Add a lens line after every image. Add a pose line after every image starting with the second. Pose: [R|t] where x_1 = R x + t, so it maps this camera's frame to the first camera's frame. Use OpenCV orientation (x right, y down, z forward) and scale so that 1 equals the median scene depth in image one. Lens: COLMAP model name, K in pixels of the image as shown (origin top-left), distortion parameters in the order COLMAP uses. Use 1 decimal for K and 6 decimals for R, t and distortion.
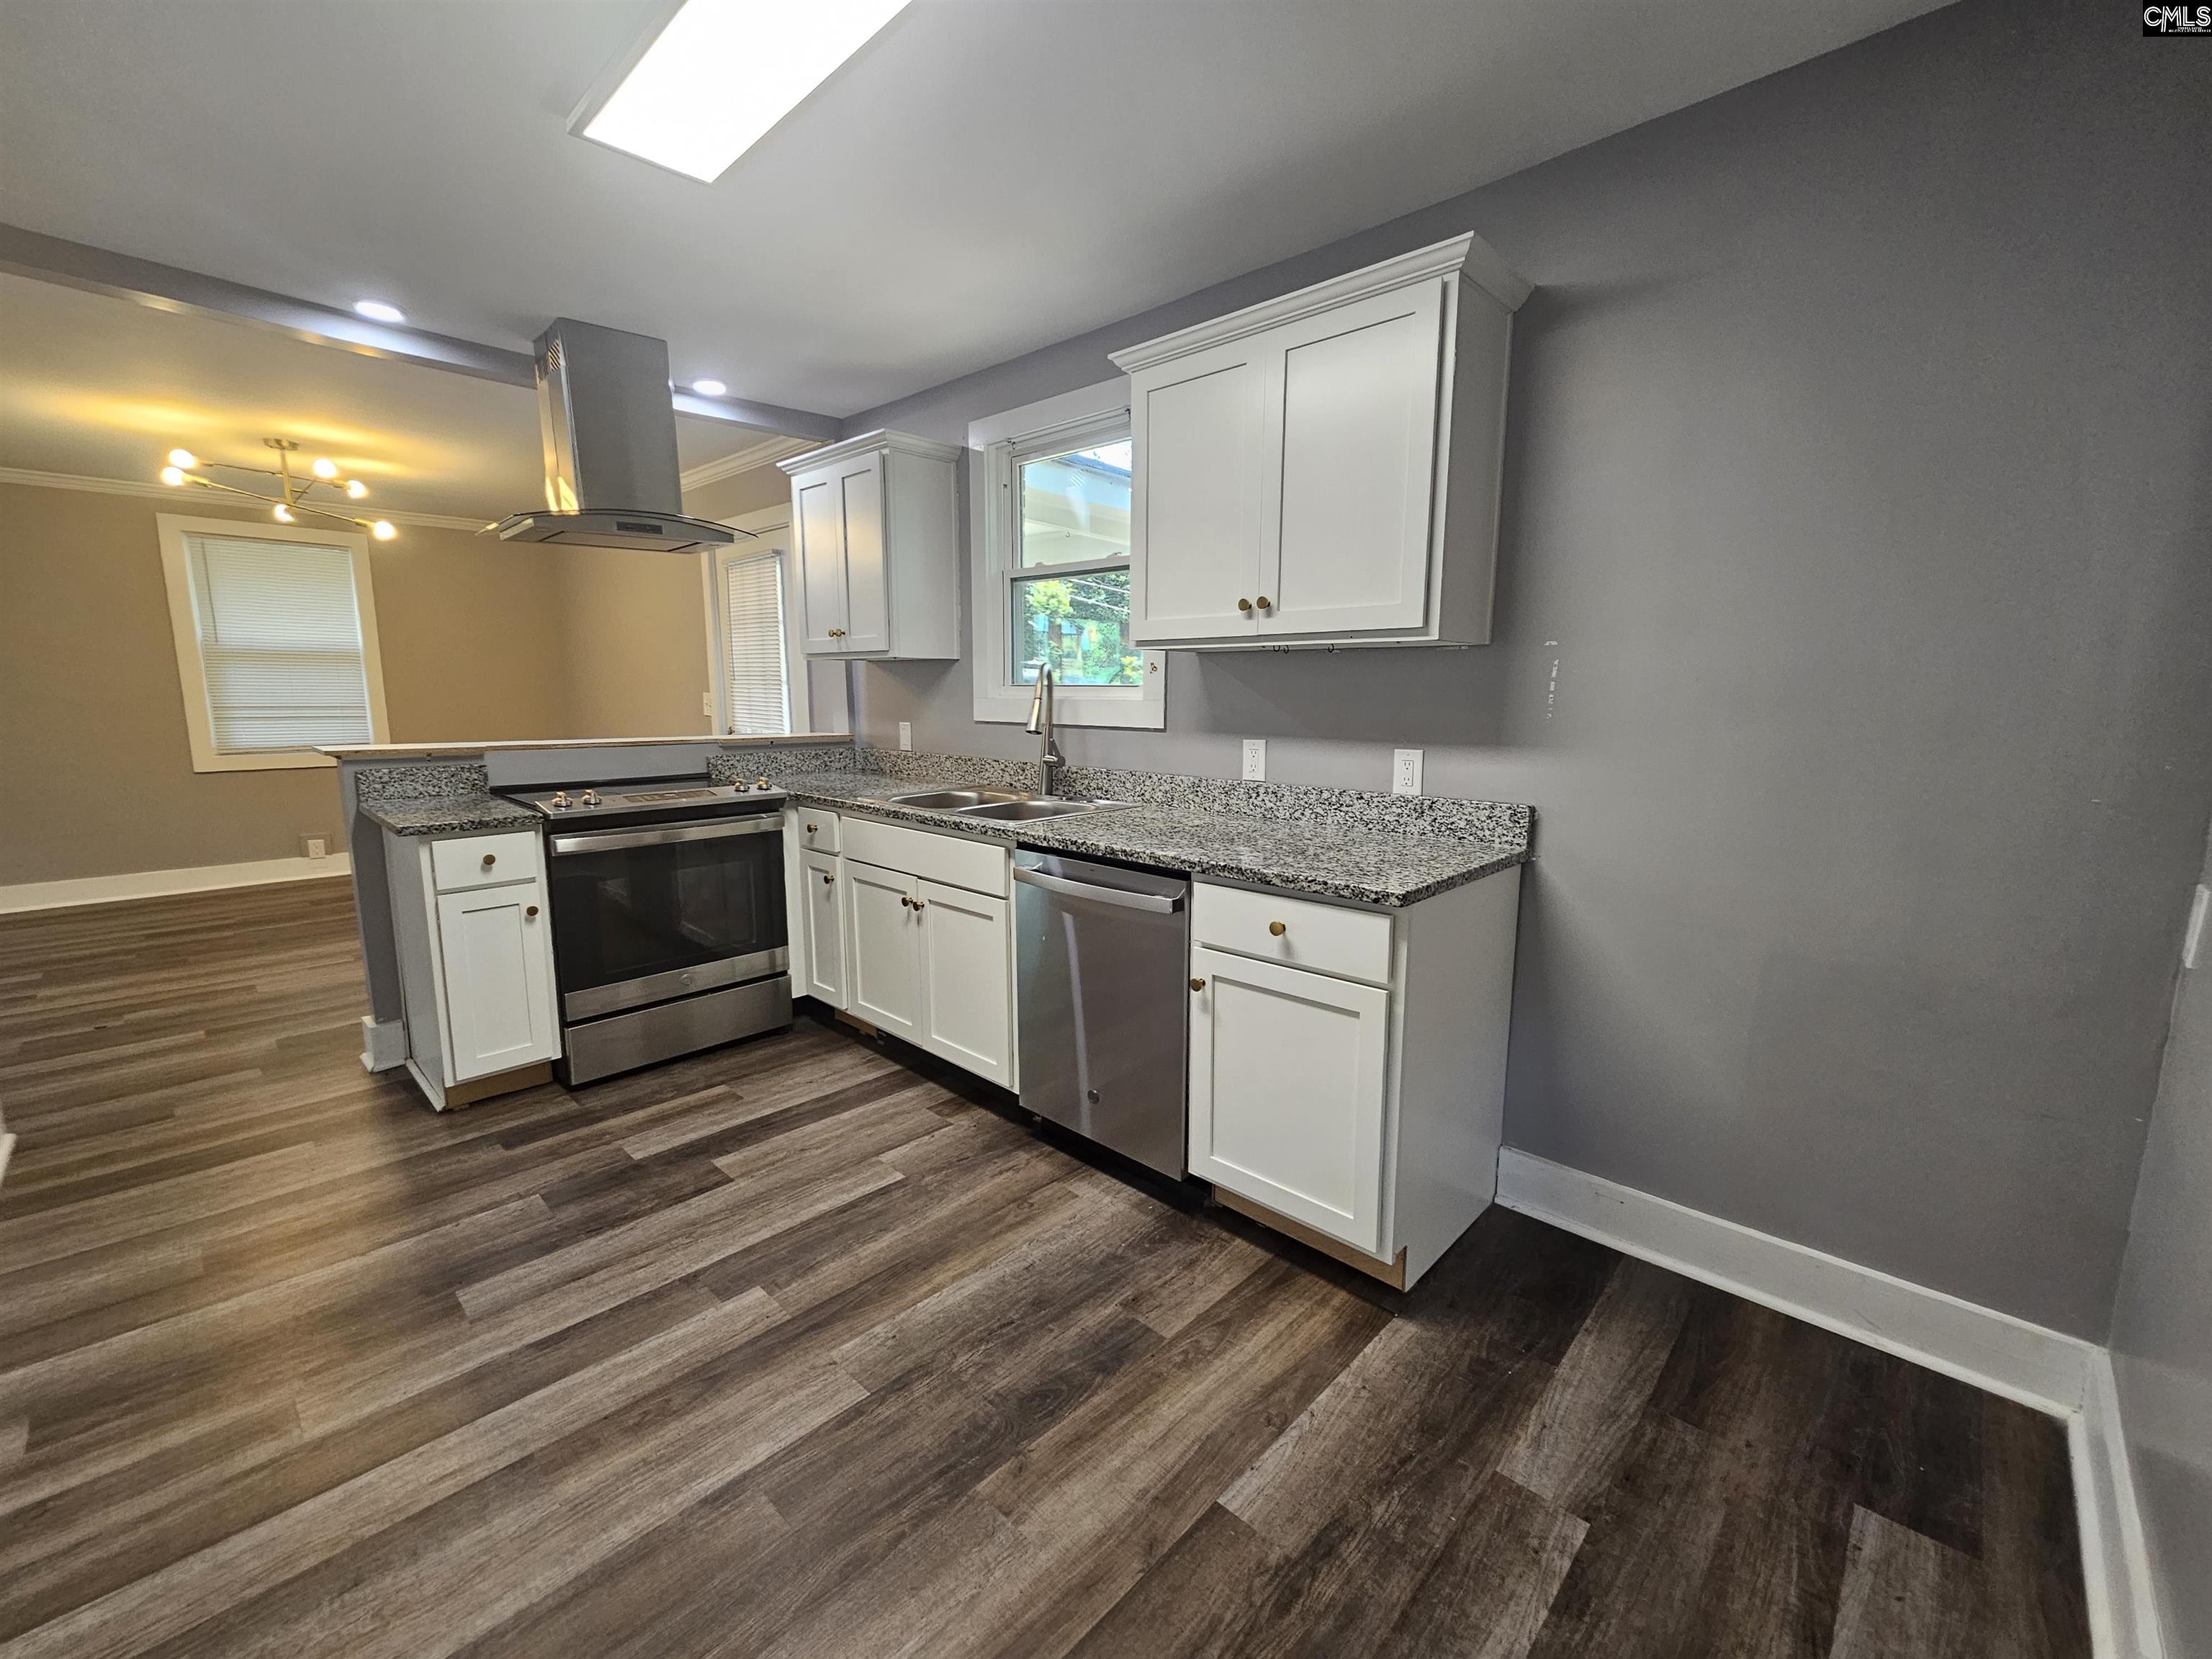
lens RADIAL K [[908.4, 0, 1110.6], [0, 908.4, 821.6], [0, 0, 1]] dist [0.001372, -0.000607]
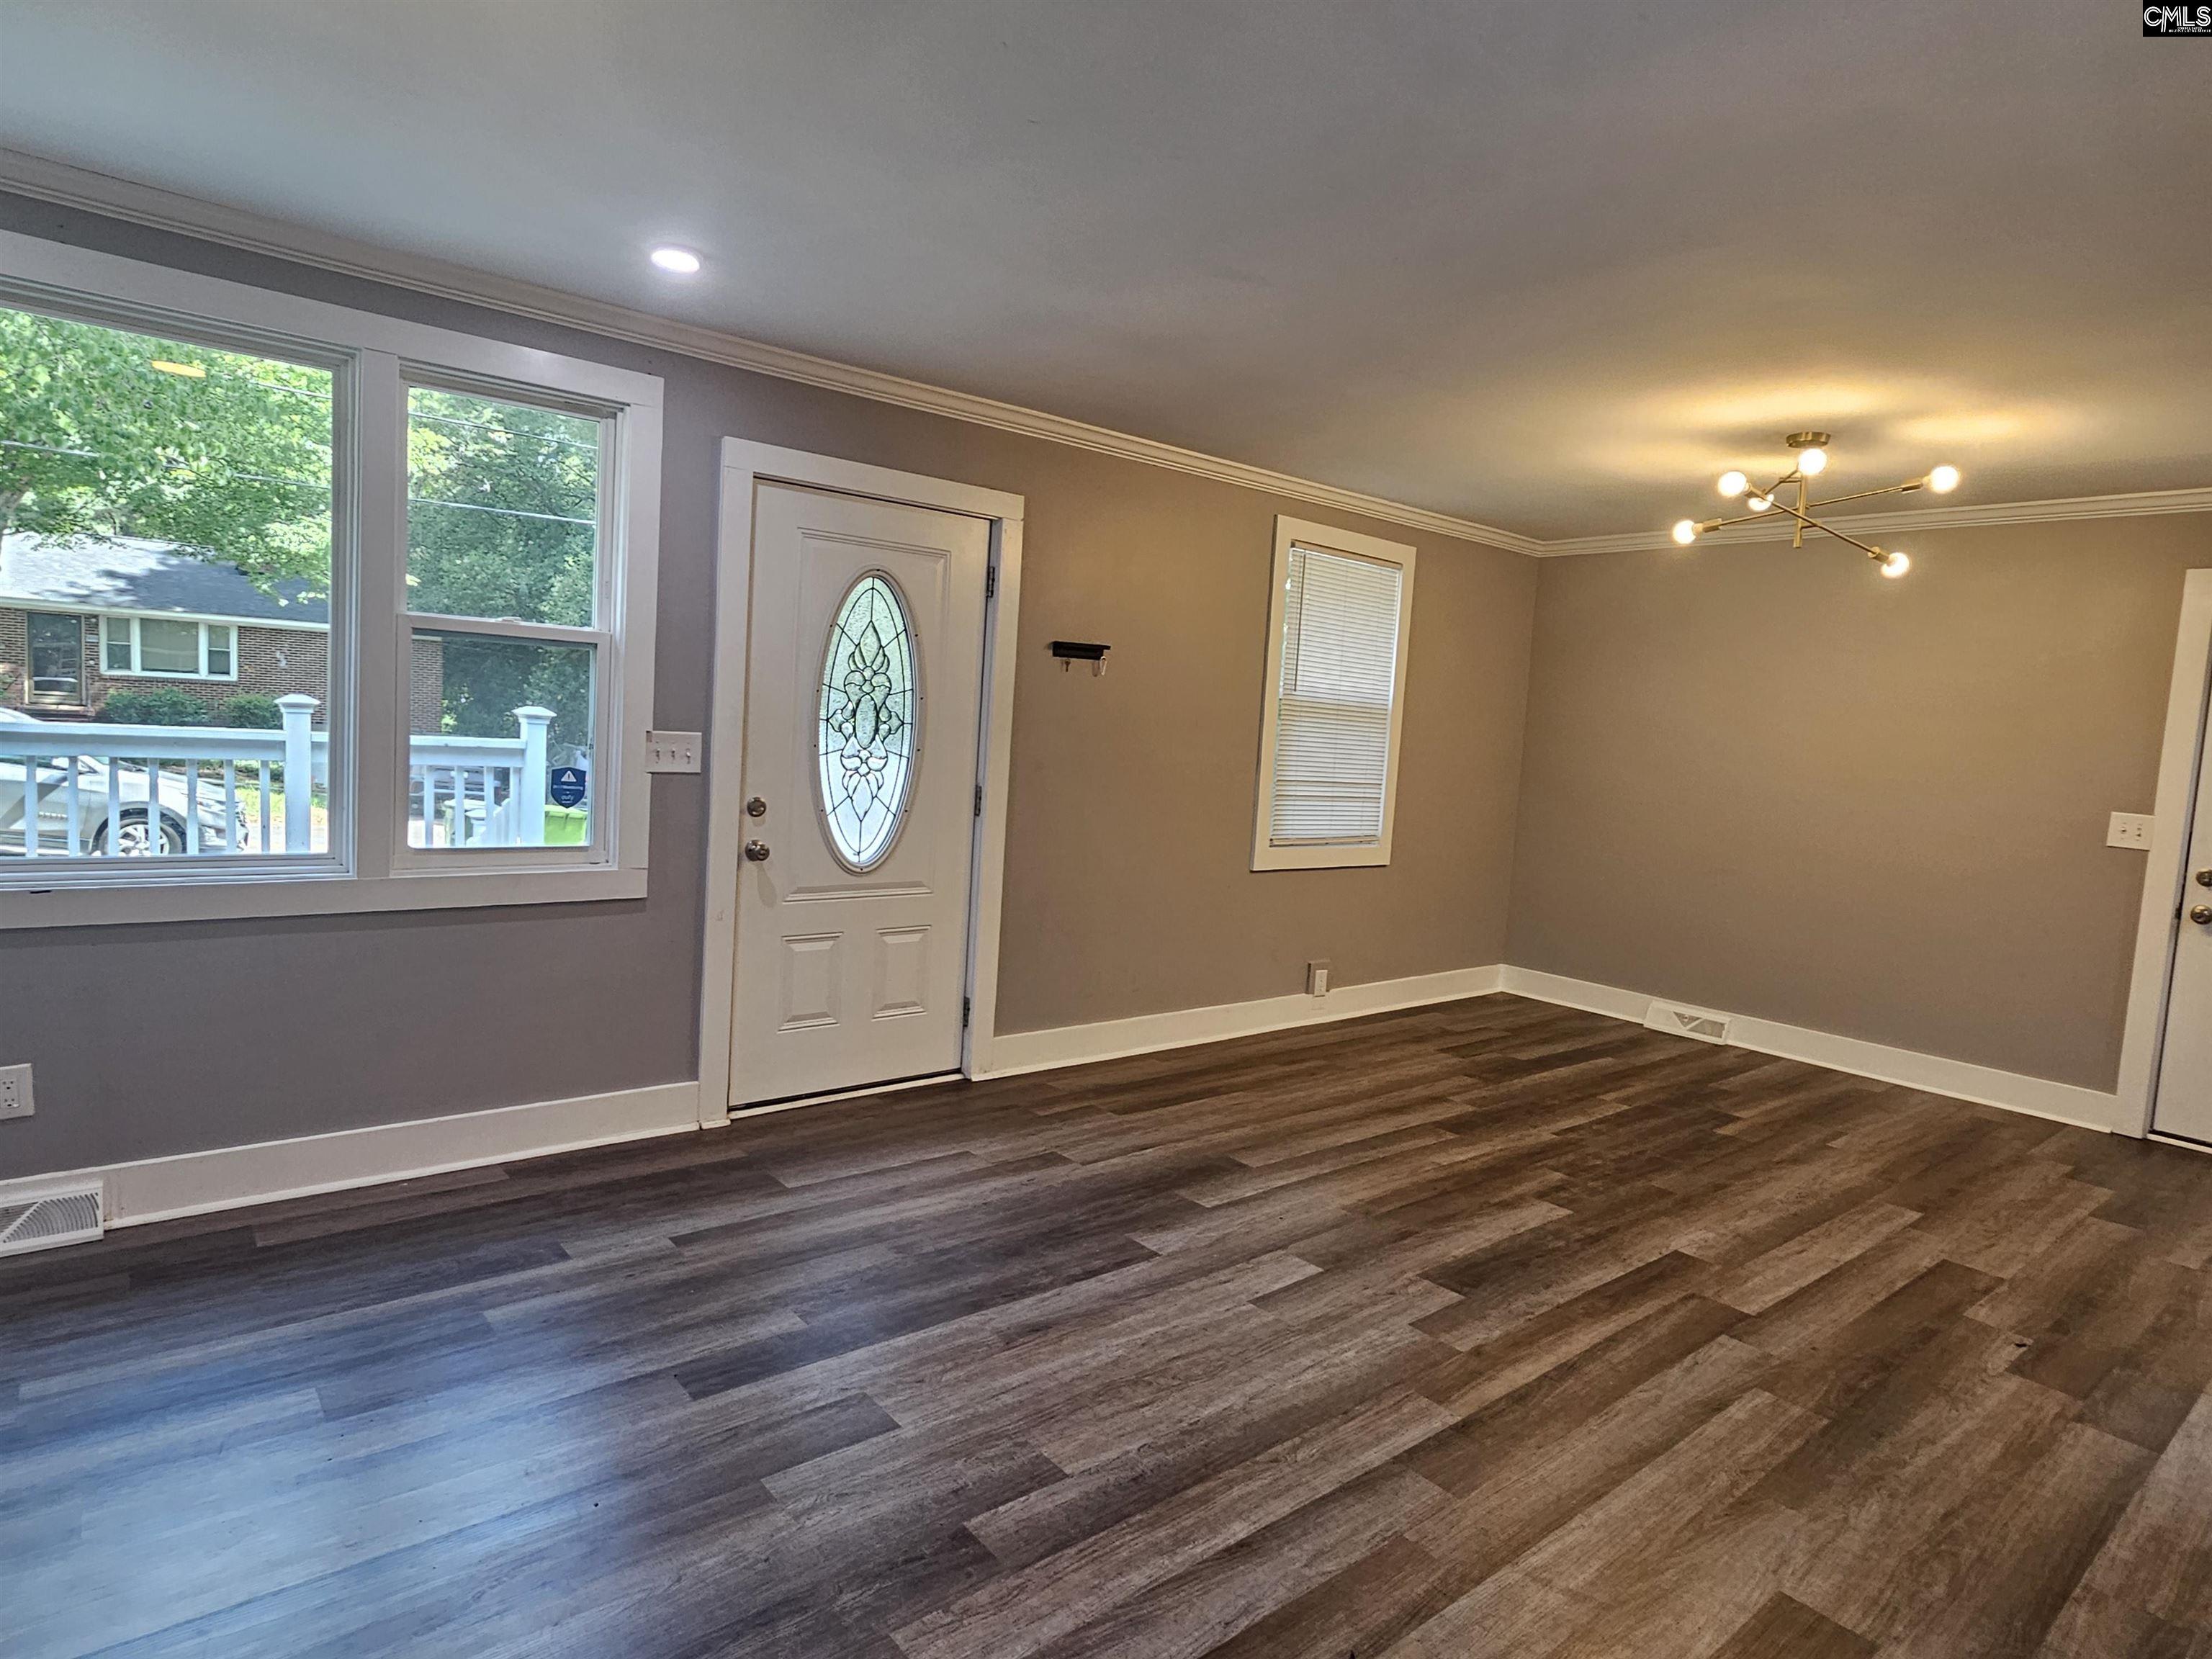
lens RADIAL K [[1228.2, 0, 1110.9], [0, 1228.2, 827.3], [0, 0, 1]] dist [0.004654, -0.001191]
pose [[0.992054, 0.066521, -0.106789, -2.540529], [-0.073244, 0.995488, -0.060318, -0.054514], [0.102295, 0.067660, 0.992450, 0.085056]]
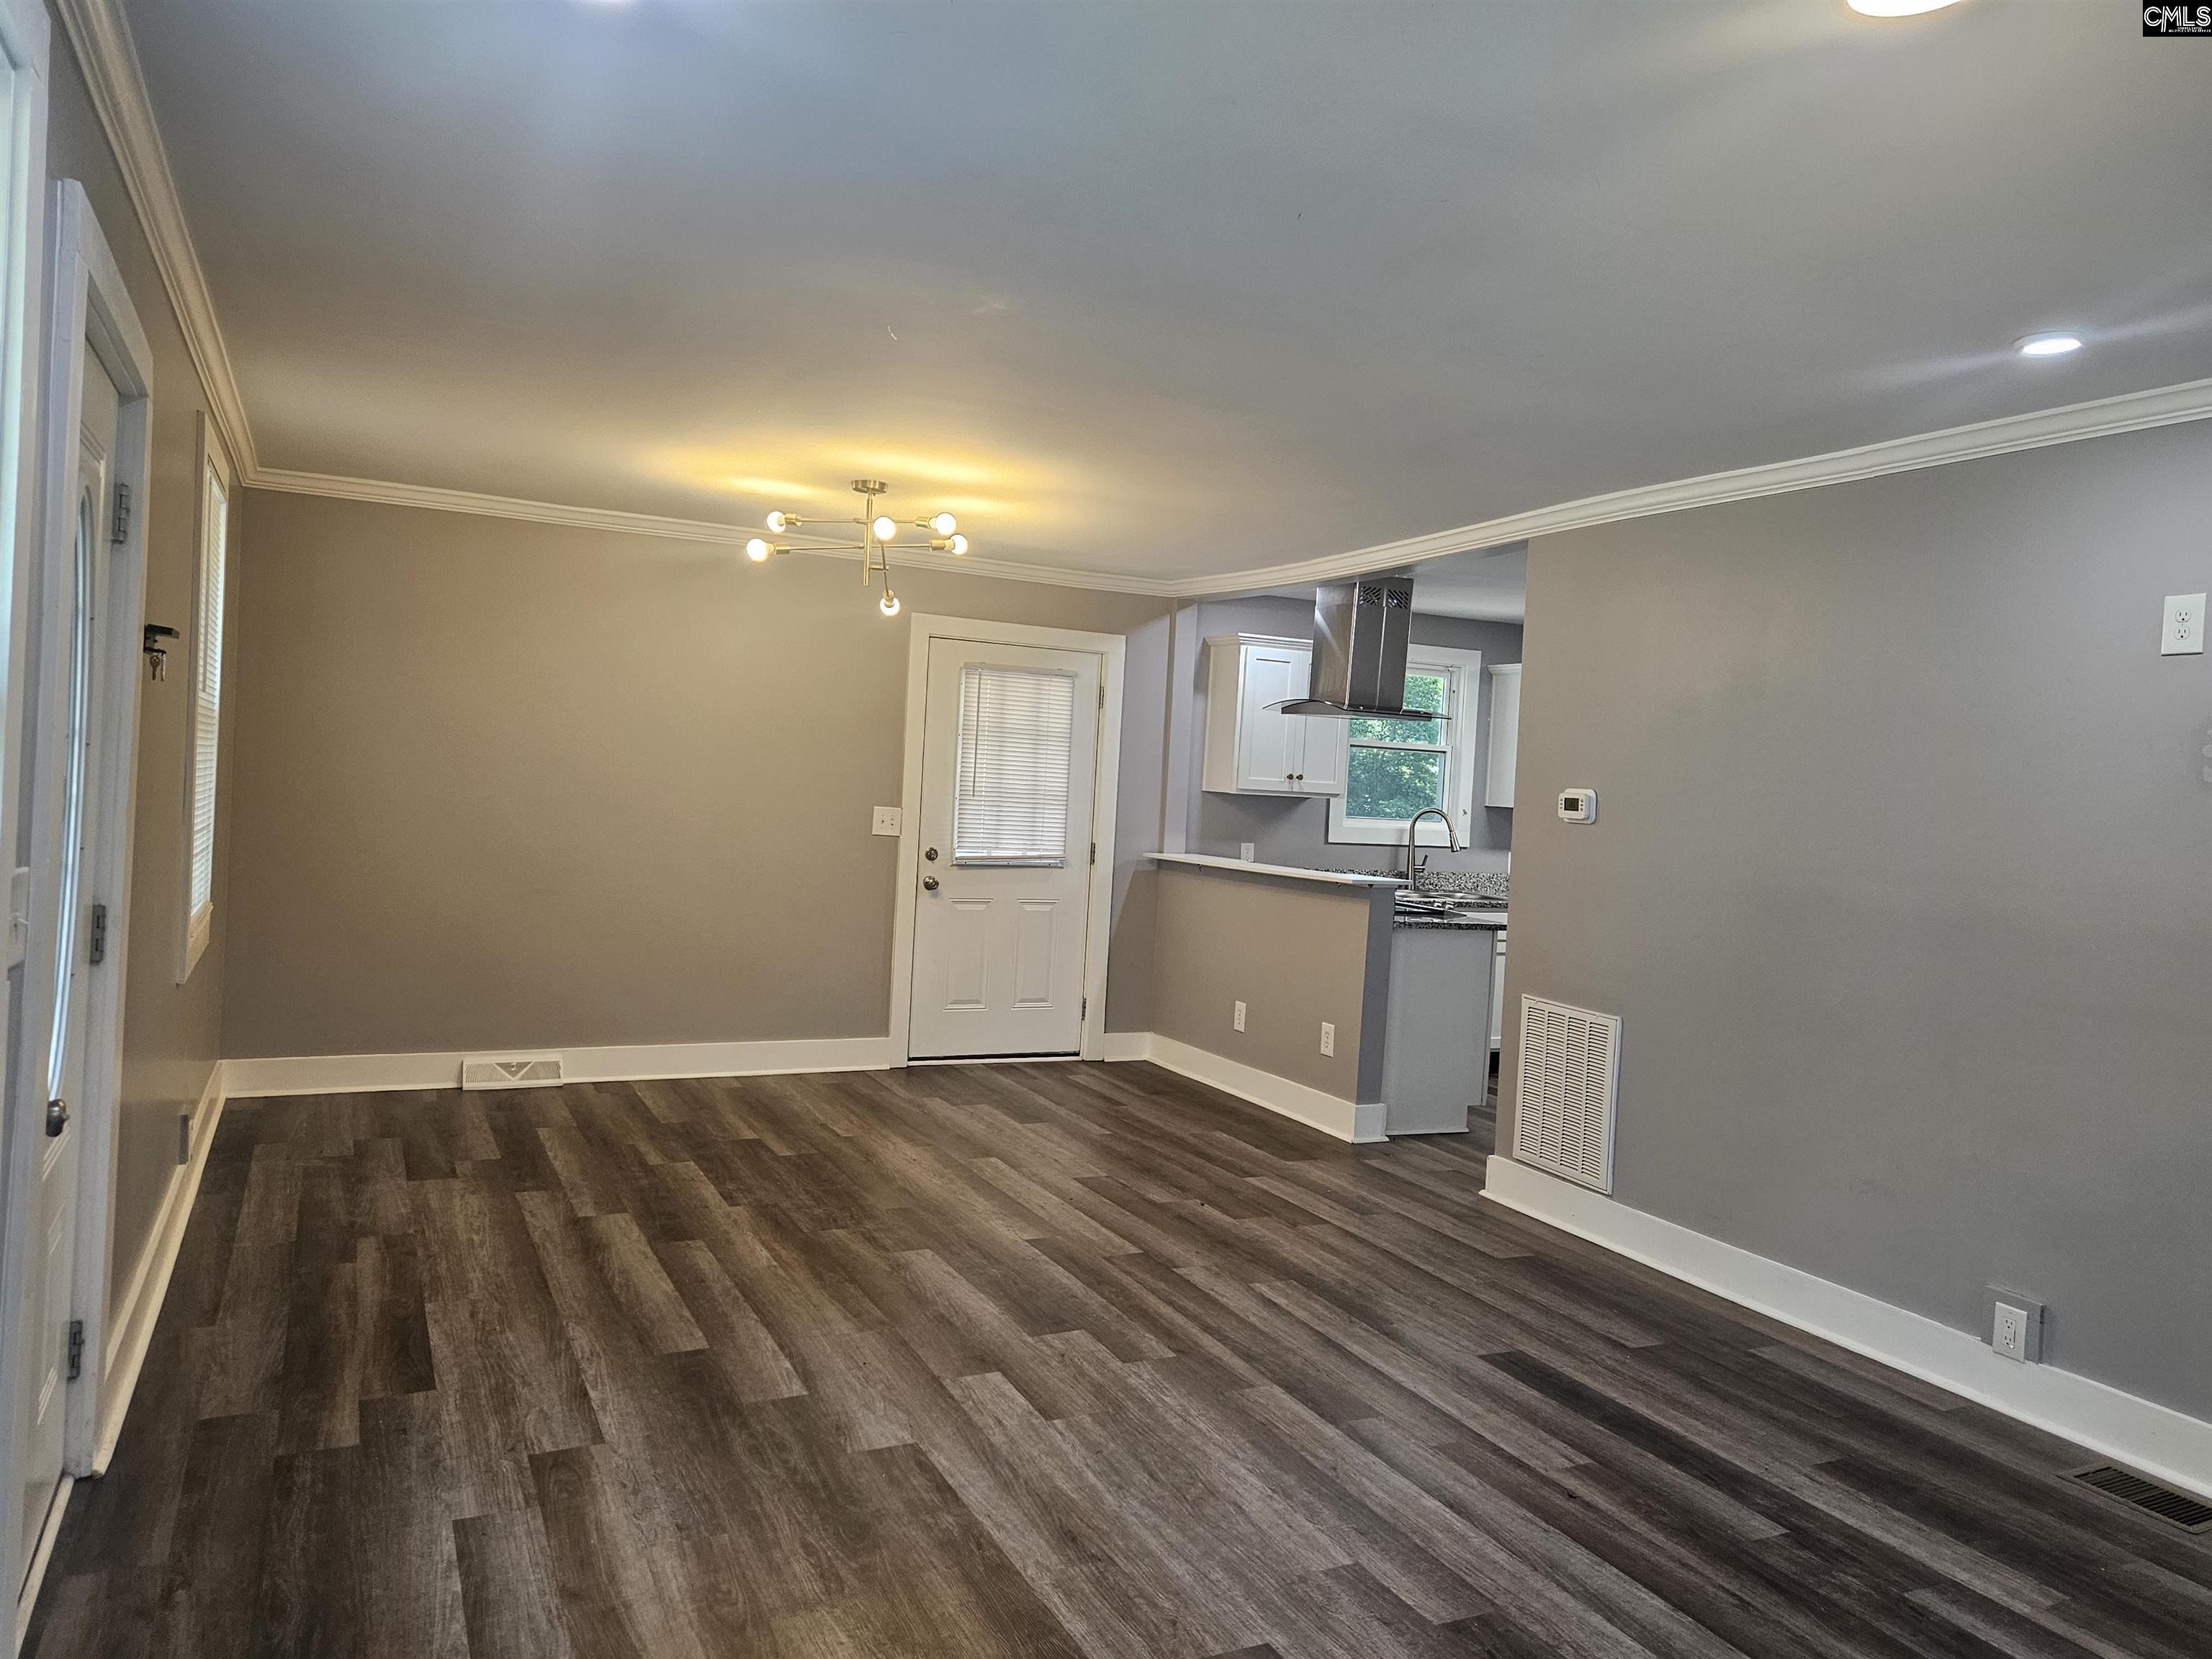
lens RADIAL K [[1550.0, 0, 1128.8], [0, 1550.0, 827.7], [0, 0, 1]] dist [0.055094, -0.015971]
pose [[0.338261, -0.015274, 0.940928, -3.922181], [0.085354, 0.996245, -0.014512, -0.199032], [-0.937173, 0.085221, 0.338295, 0.778054]]
